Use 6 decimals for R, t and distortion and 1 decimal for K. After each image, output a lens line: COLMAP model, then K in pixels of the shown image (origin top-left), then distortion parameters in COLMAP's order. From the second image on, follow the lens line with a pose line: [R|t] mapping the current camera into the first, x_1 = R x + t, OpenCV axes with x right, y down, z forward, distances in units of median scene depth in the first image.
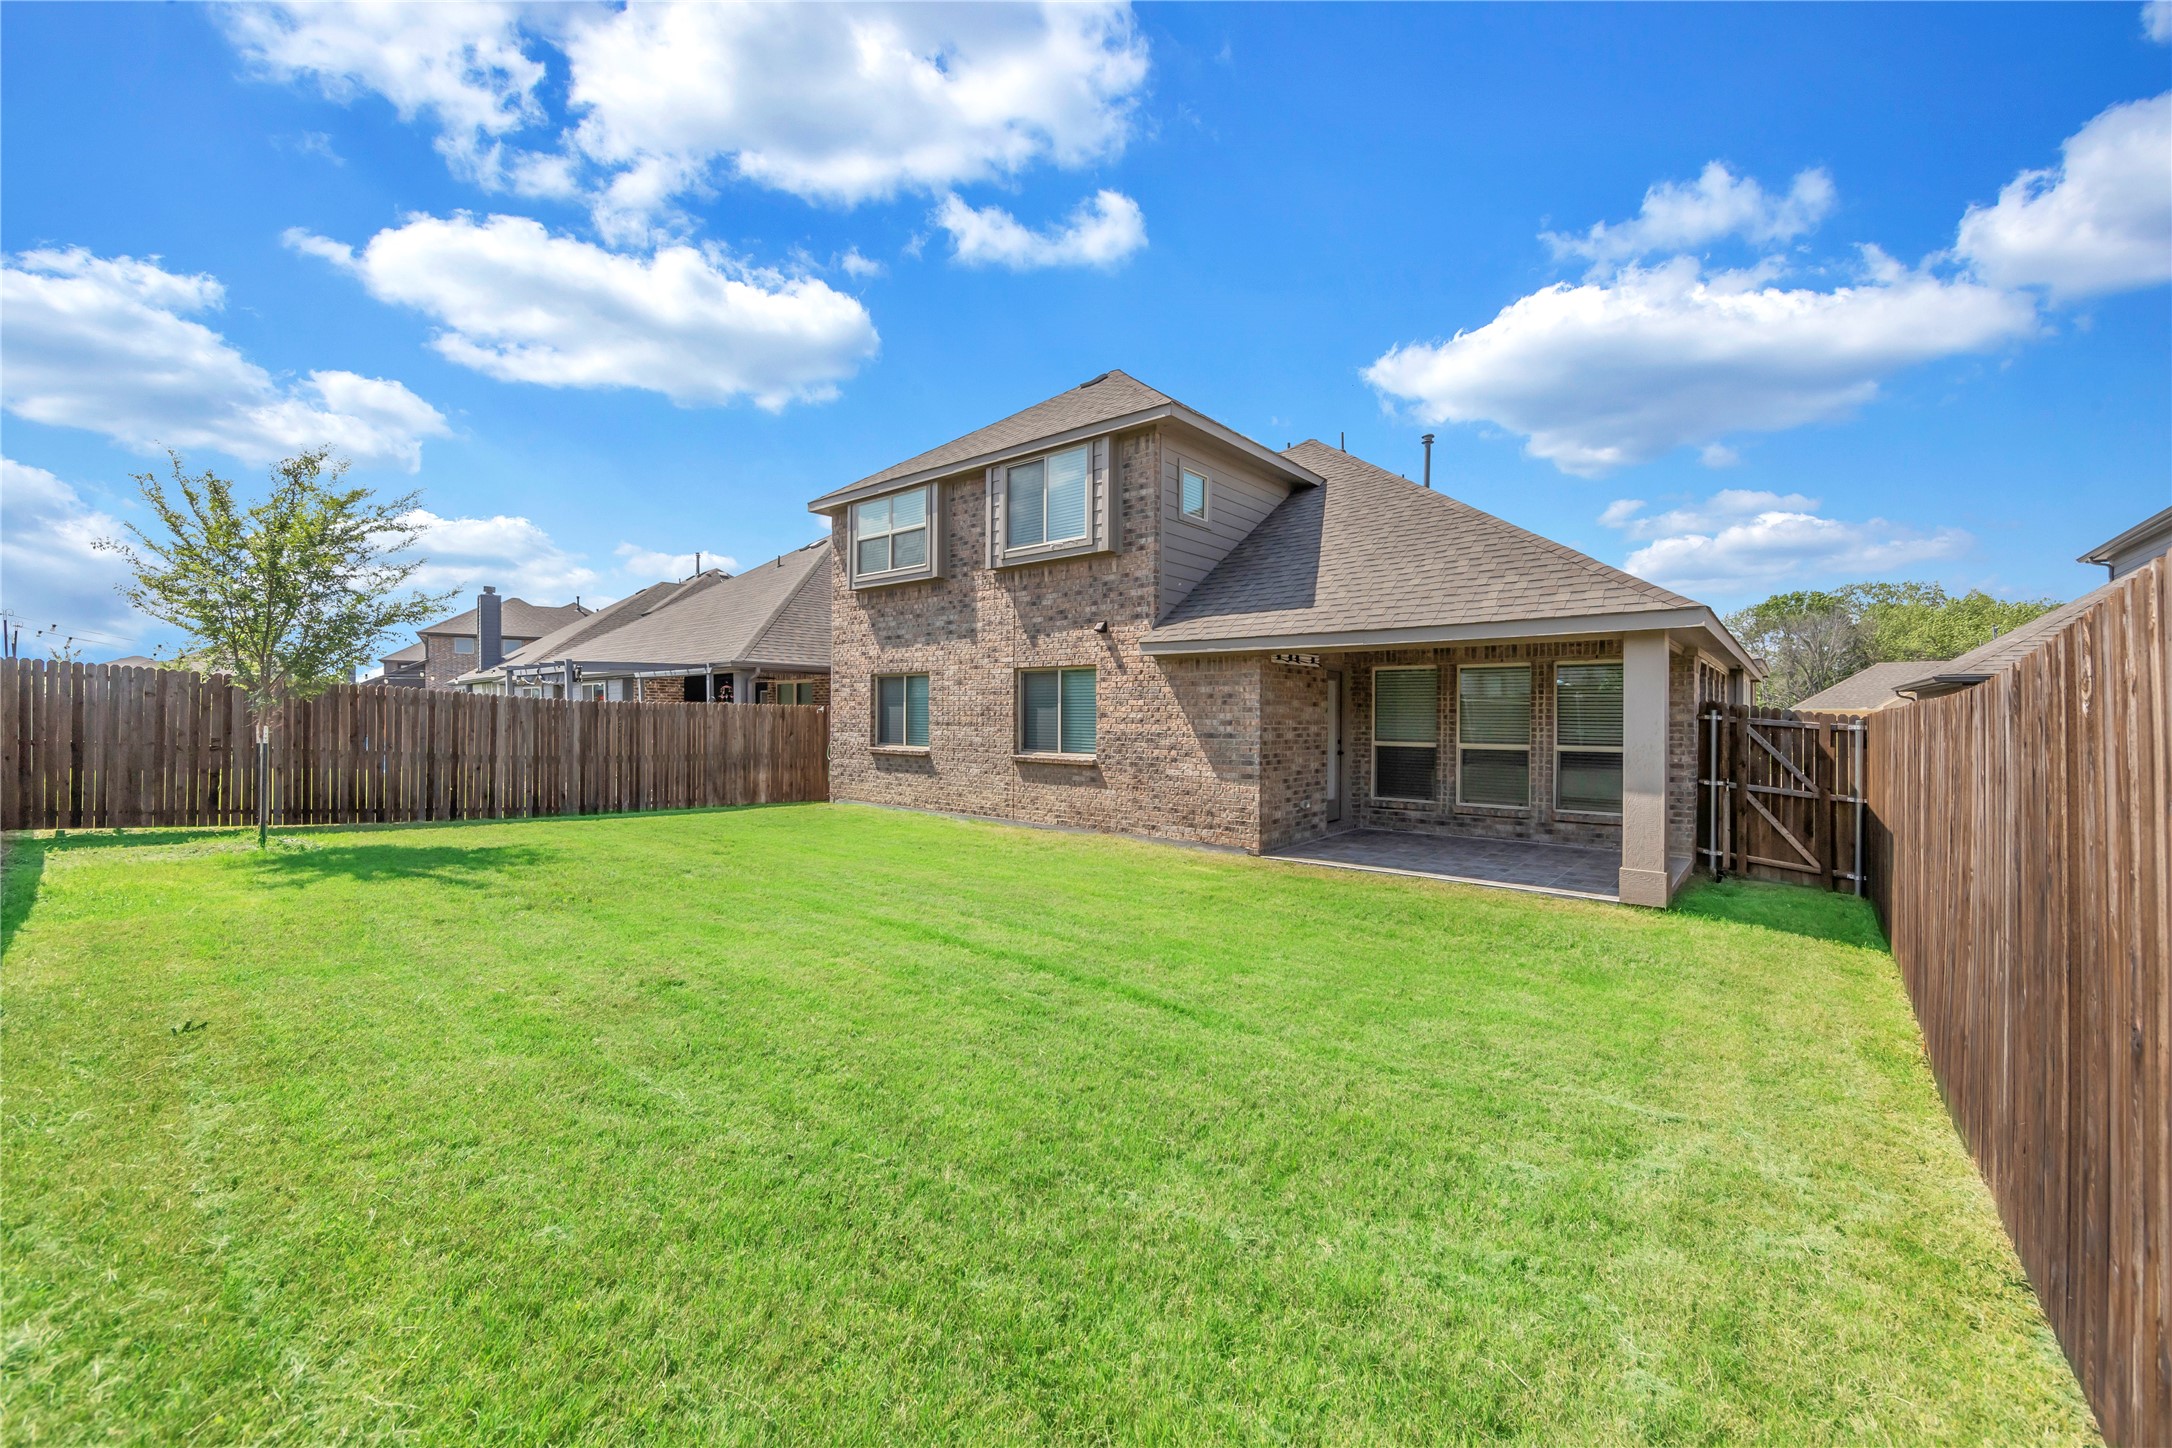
lens RADIAL K [[856.1, 0, 1084.6], [0, 856.1, 712.6], [0, 0, 1]] dist [0.000182, -0.000190]
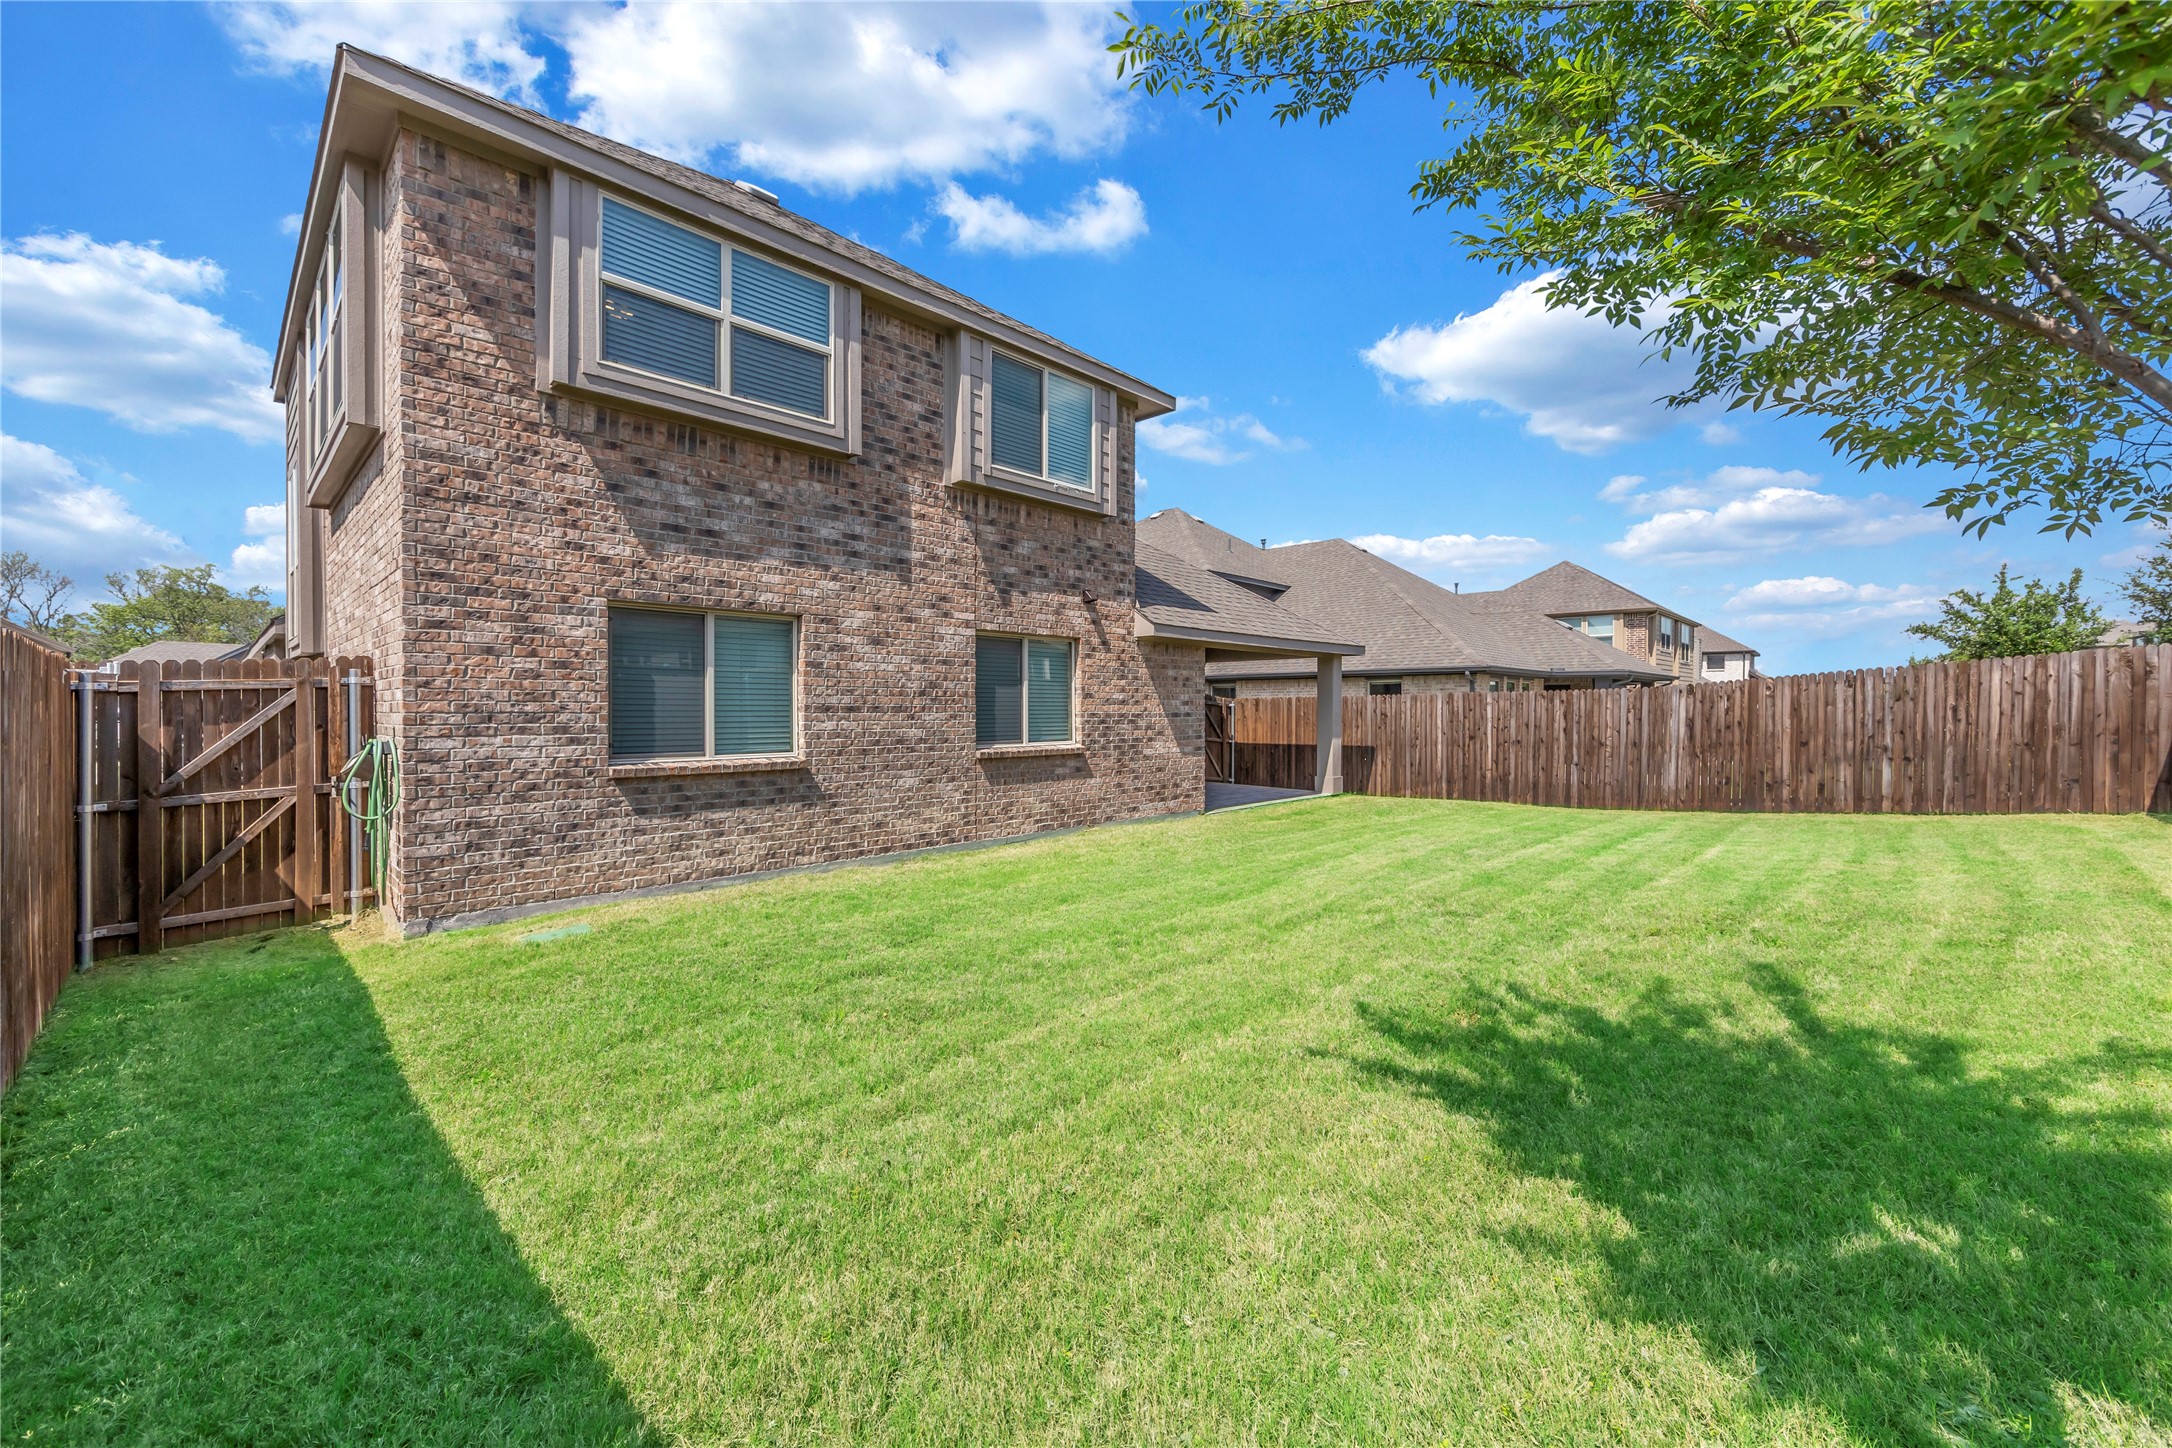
lens RADIAL K [[856.1, 0, 1083.6], [0, 856.1, 716.9], [0, 0, 1]] dist [0.000182, -0.000190]
pose [[0.057406, -0.016991, 0.998206, -0.810688], [-0.000569, 0.999854, 0.017052, 0.009091], [-0.998351, -0.001547, 0.057388, 0.887622]]
